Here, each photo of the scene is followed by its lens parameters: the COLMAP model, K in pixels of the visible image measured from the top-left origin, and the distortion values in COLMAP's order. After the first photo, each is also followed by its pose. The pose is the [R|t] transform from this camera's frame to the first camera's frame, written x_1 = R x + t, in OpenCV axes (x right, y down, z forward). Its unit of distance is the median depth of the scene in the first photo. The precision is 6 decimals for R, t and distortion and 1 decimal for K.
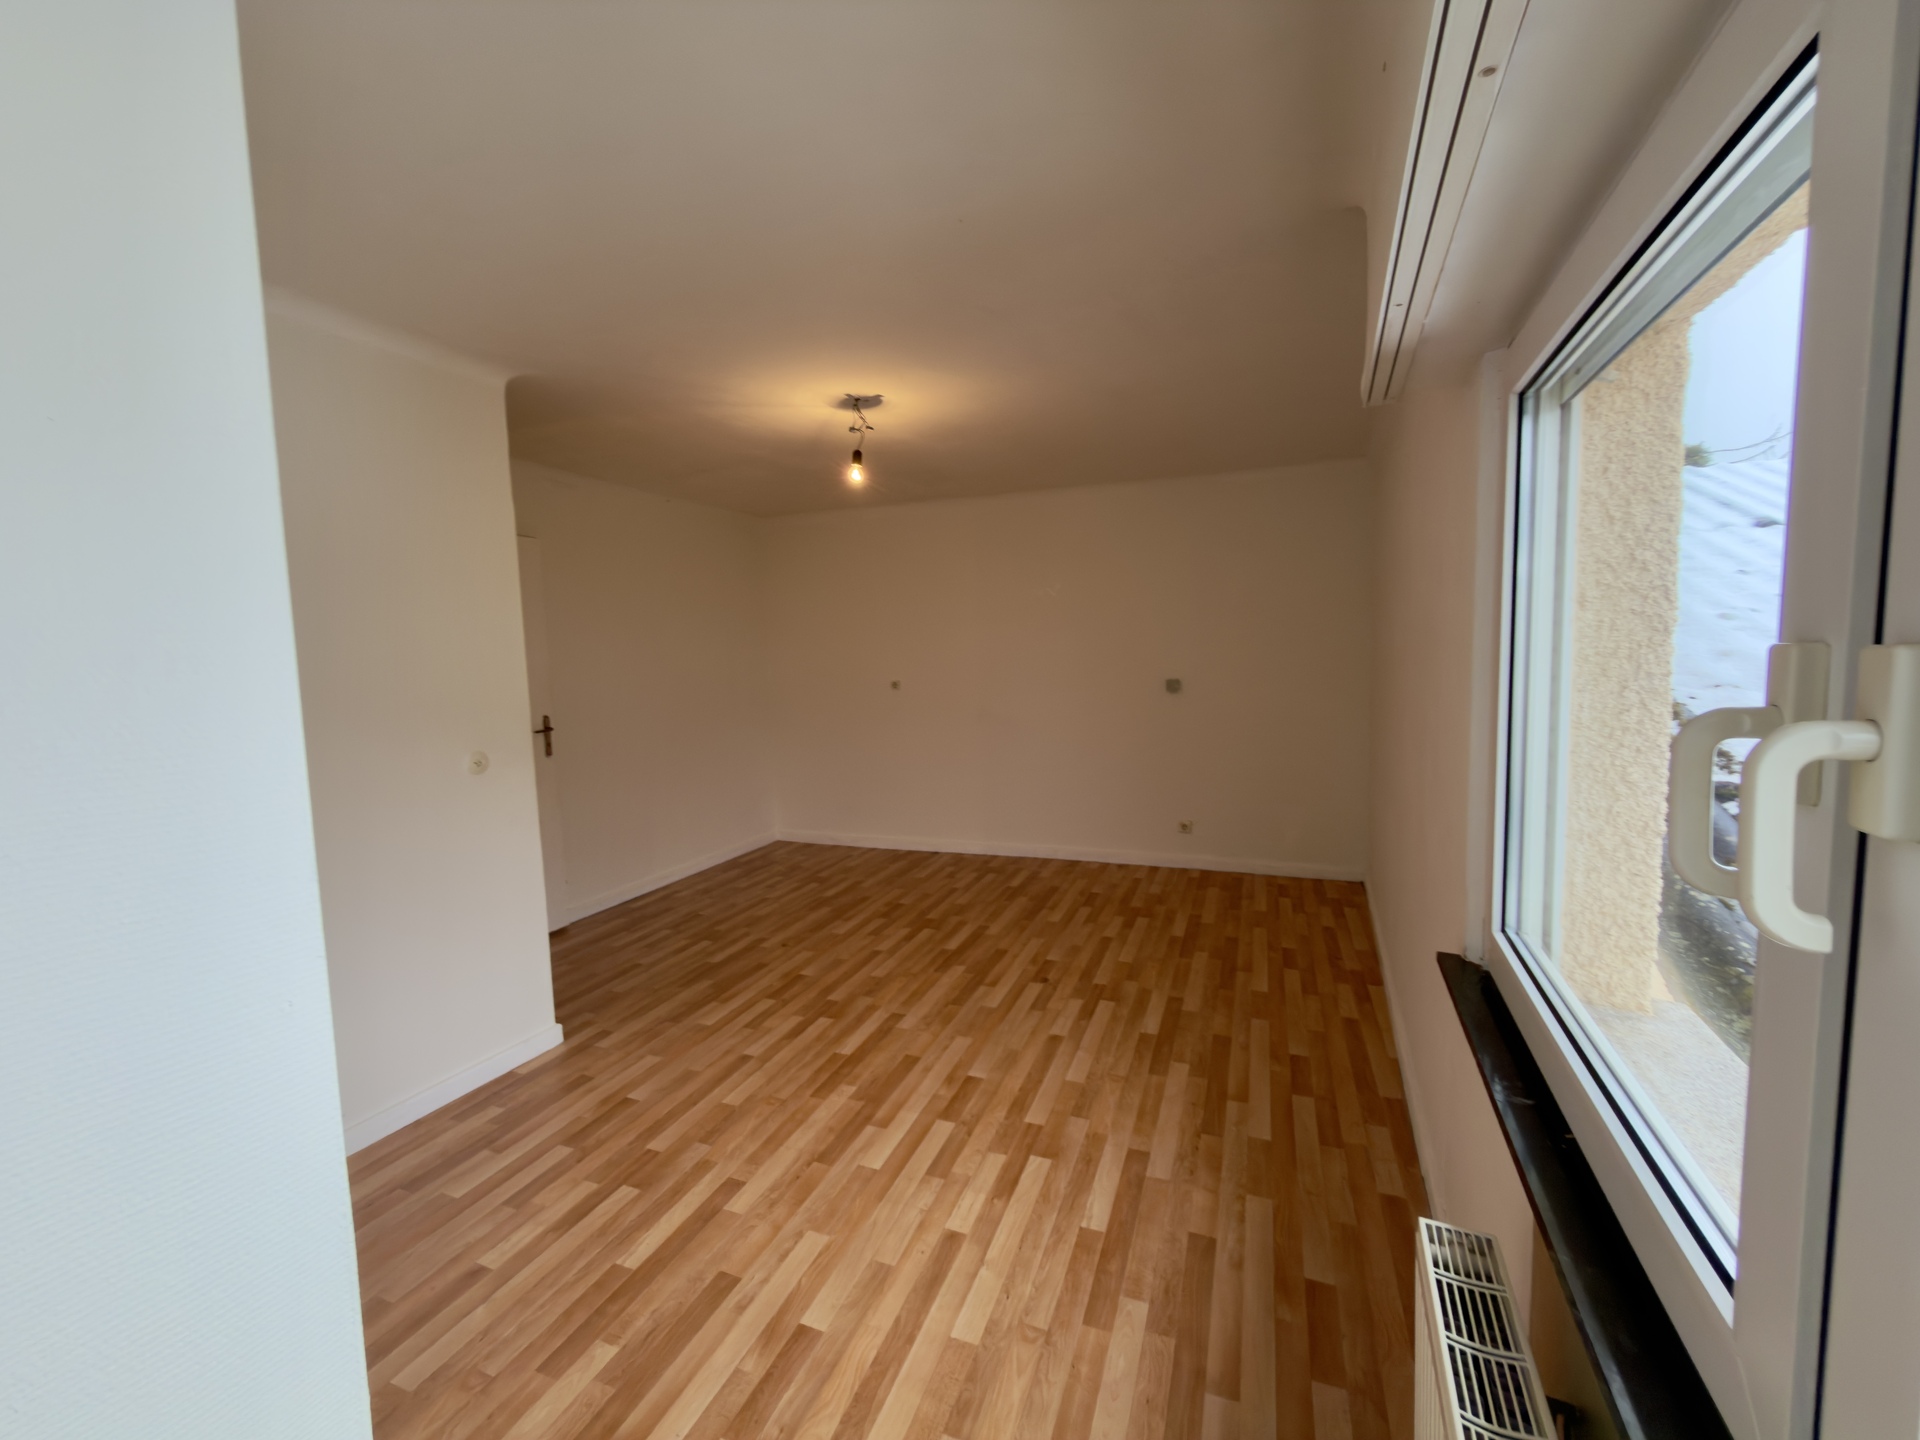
lens RADIAL K [[773.2, 0, 959.4], [0, 773.2, 718.9], [0, 0, 1]] dist [0.001407, -0.000255]
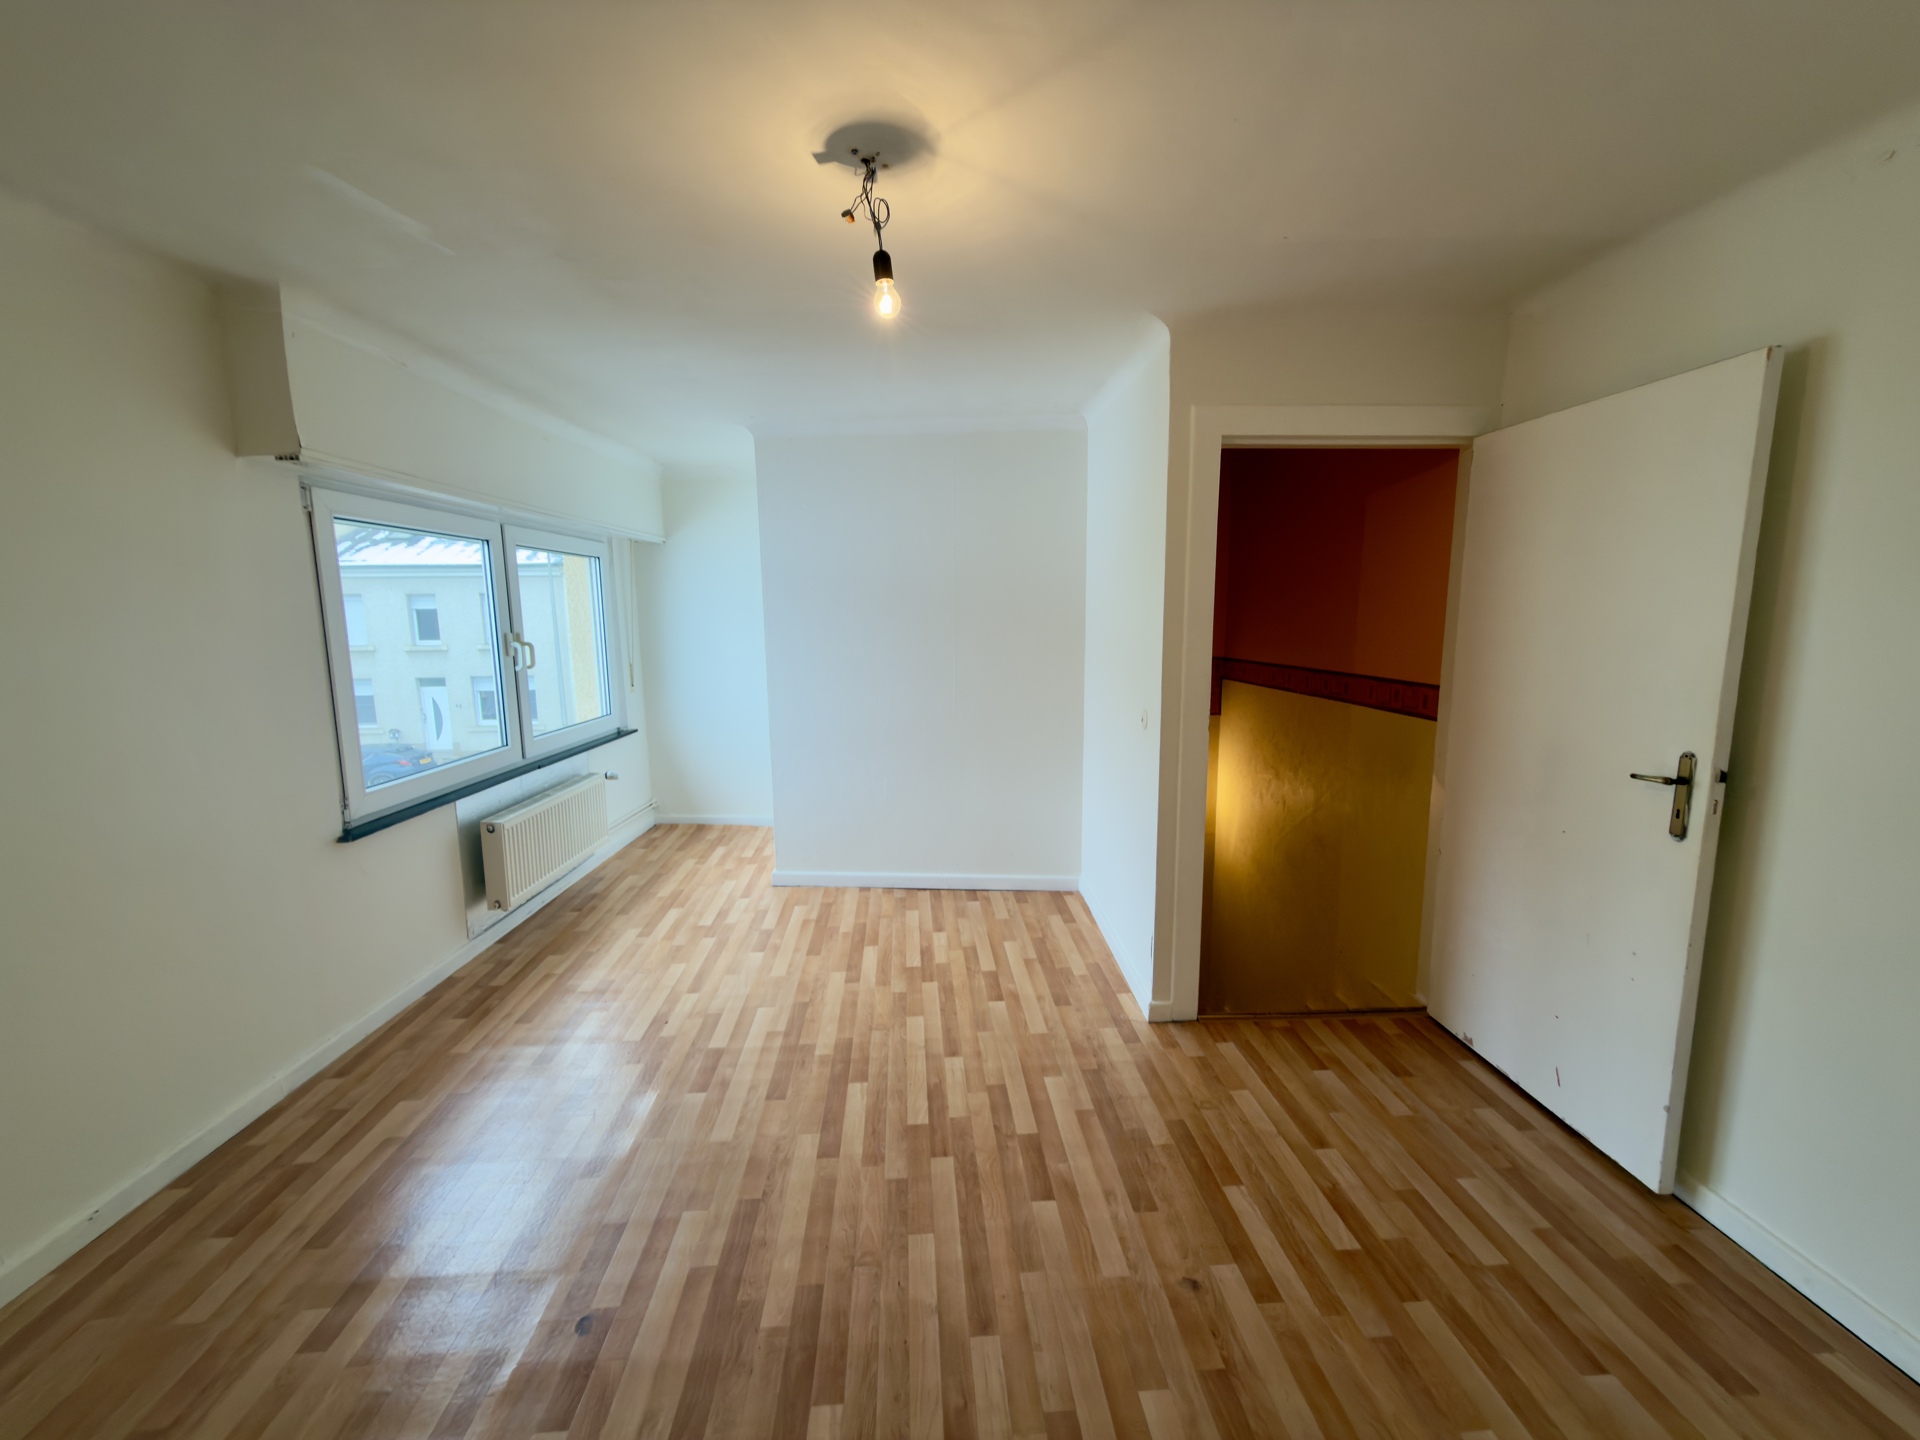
lens RADIAL K [[773.2, 0, 957.6], [0, 773.2, 721.0], [0, 0, 1]] dist [0.001407, -0.000255]
pose [[-0.904196, 0.097146, -0.415923, 0.081743], [-0.002230, 0.972704, 0.232039, -0.197791], [0.427112, 0.210736, -0.879299, 1.873146]]
